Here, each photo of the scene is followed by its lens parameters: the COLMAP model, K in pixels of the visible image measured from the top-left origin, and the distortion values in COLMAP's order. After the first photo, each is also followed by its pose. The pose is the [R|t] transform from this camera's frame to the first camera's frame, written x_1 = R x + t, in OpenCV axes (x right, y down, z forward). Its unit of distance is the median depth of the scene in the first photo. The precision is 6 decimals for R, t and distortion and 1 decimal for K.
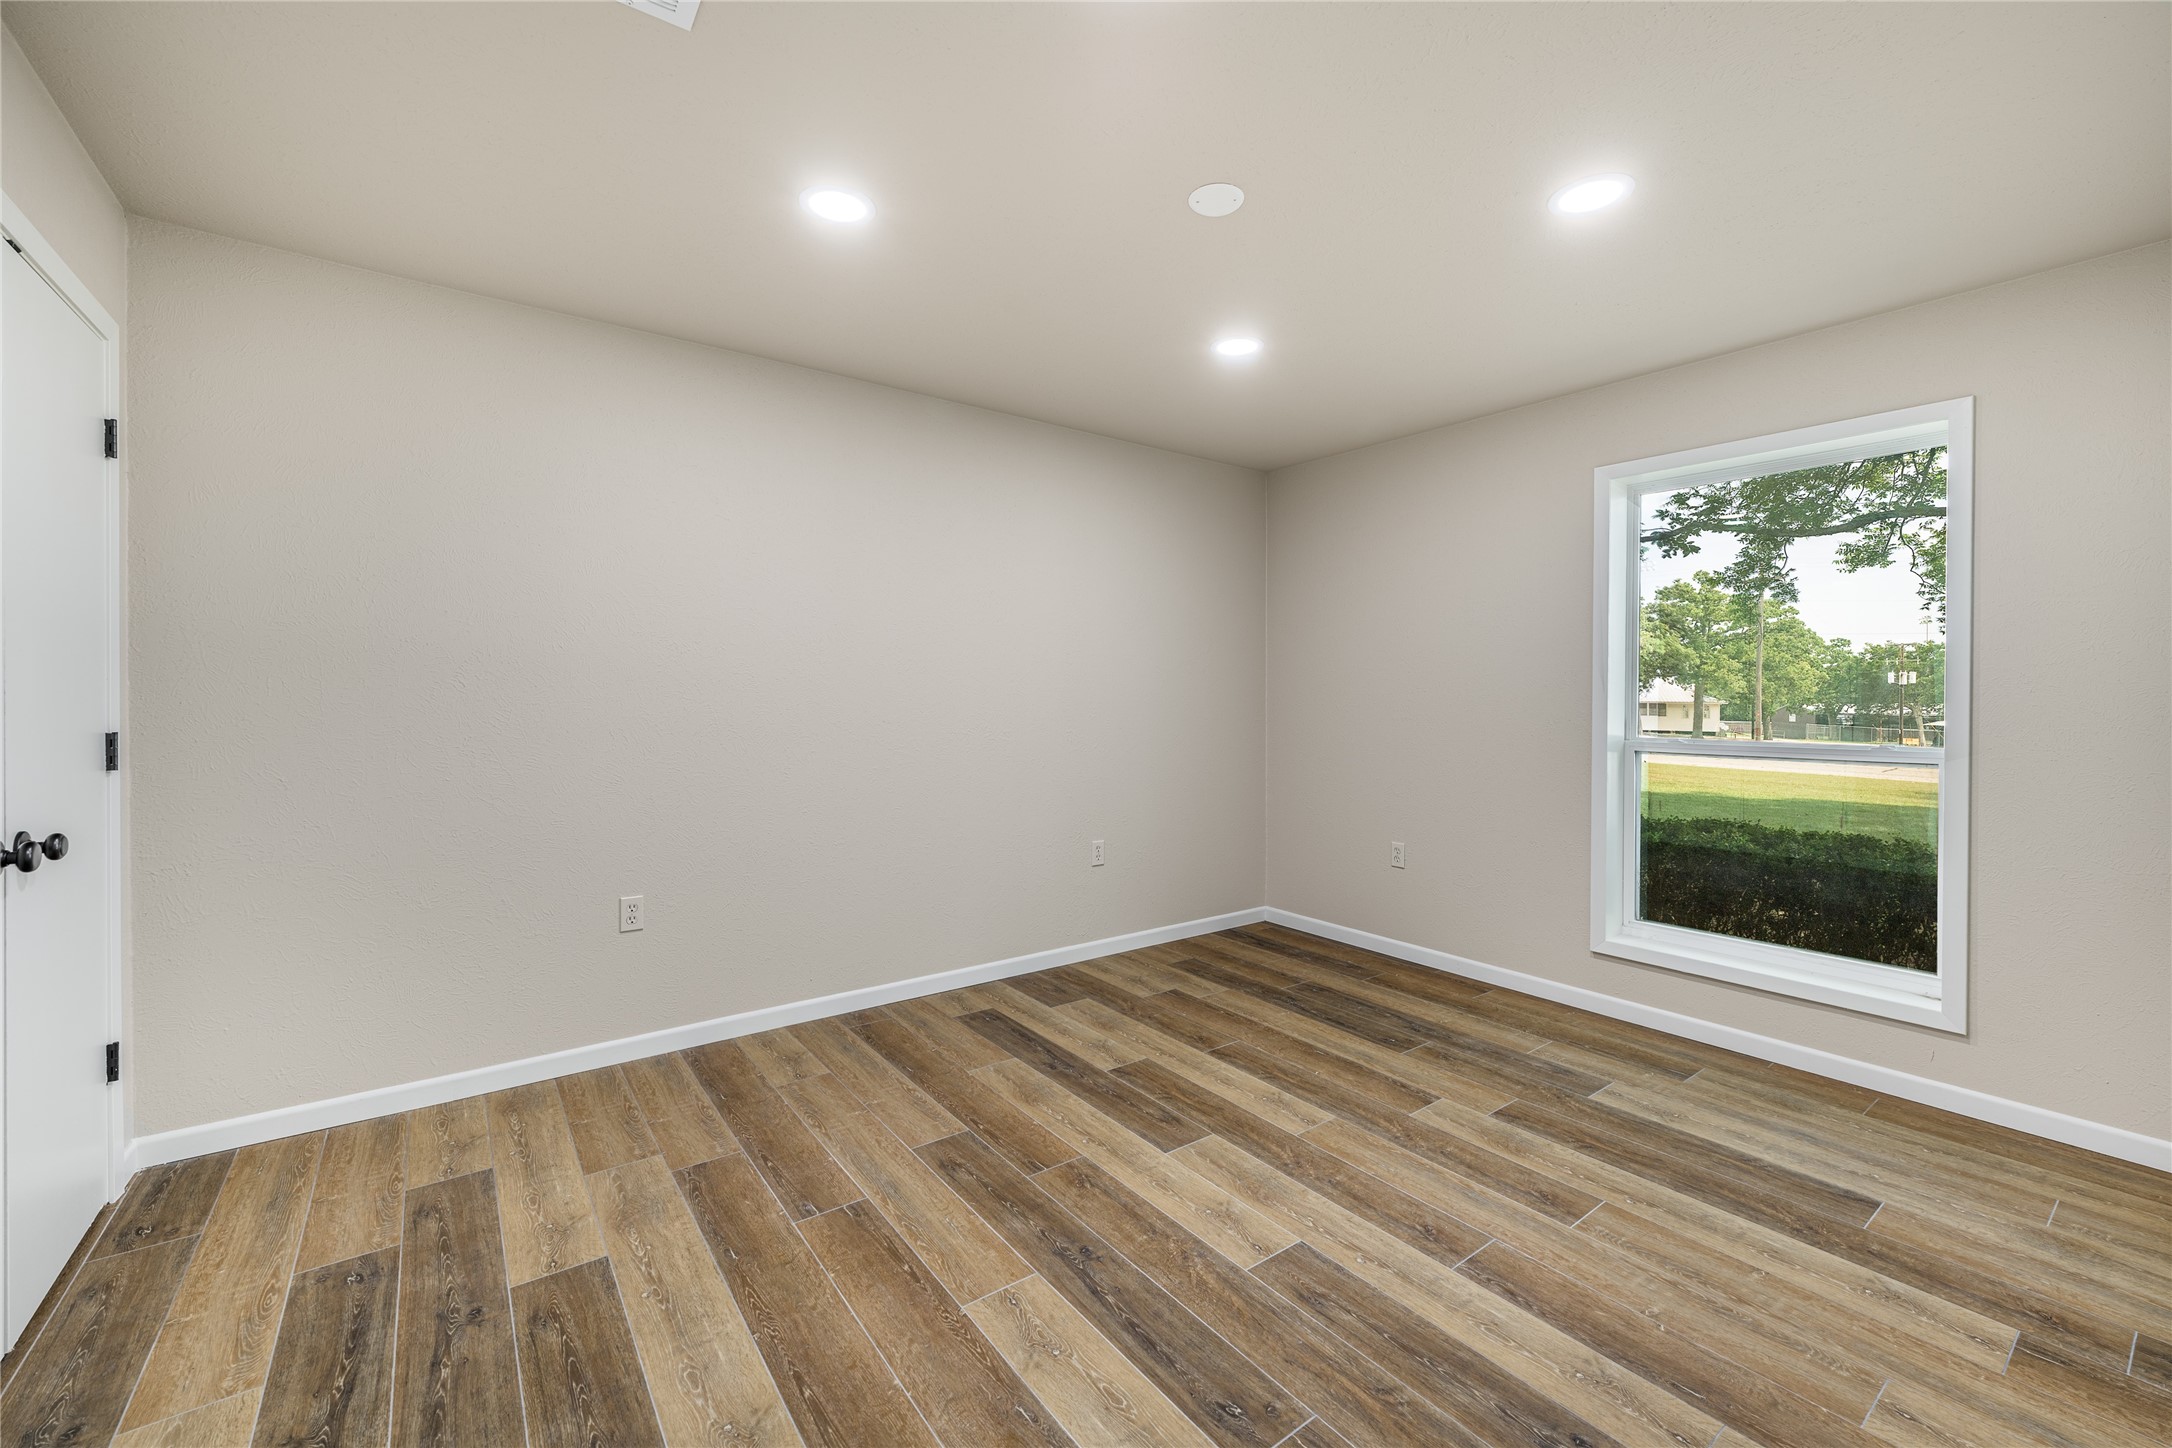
lens RADIAL K [[885.2, 0, 1091.0], [0, 885.2, 703.8], [0, 0, 1]] dist [0.000366, 0.000051]
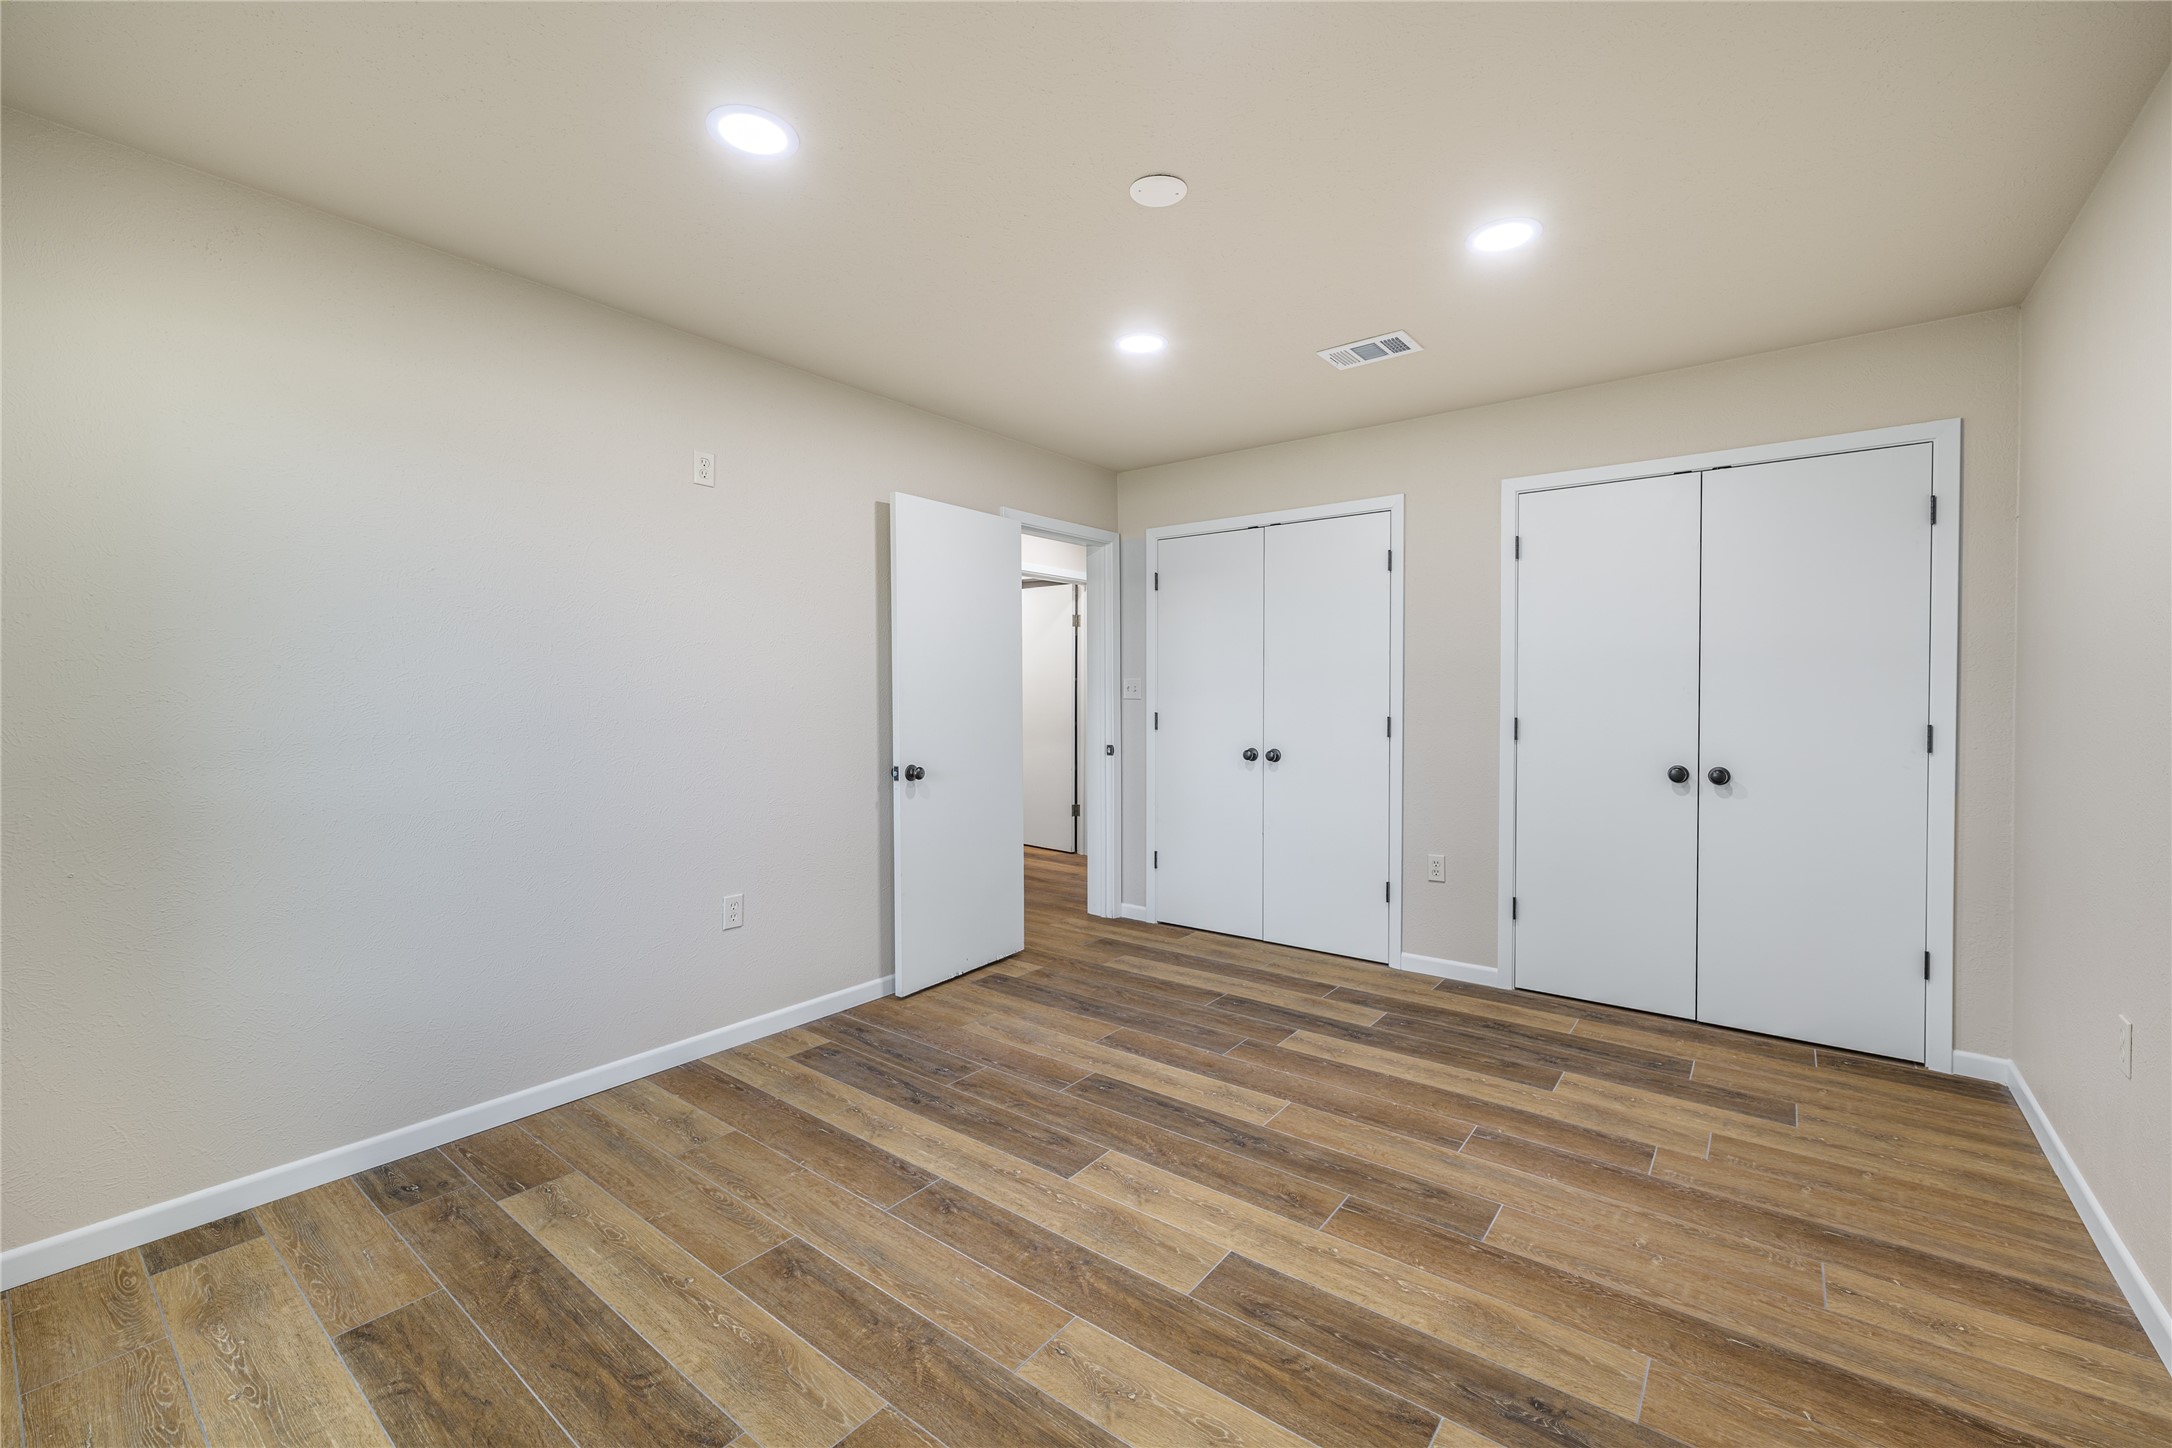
lens RADIAL K [[885.2, 0, 1091.0], [0, 885.2, 703.8], [0, 0, 1]] dist [0.000366, 0.000051]
pose [[-0.965540, -0.001490, -0.260249, 0.471531], [-0.006704, 0.999794, 0.019146, -0.007286], [0.260167, 0.020231, -0.965352, 1.954151]]
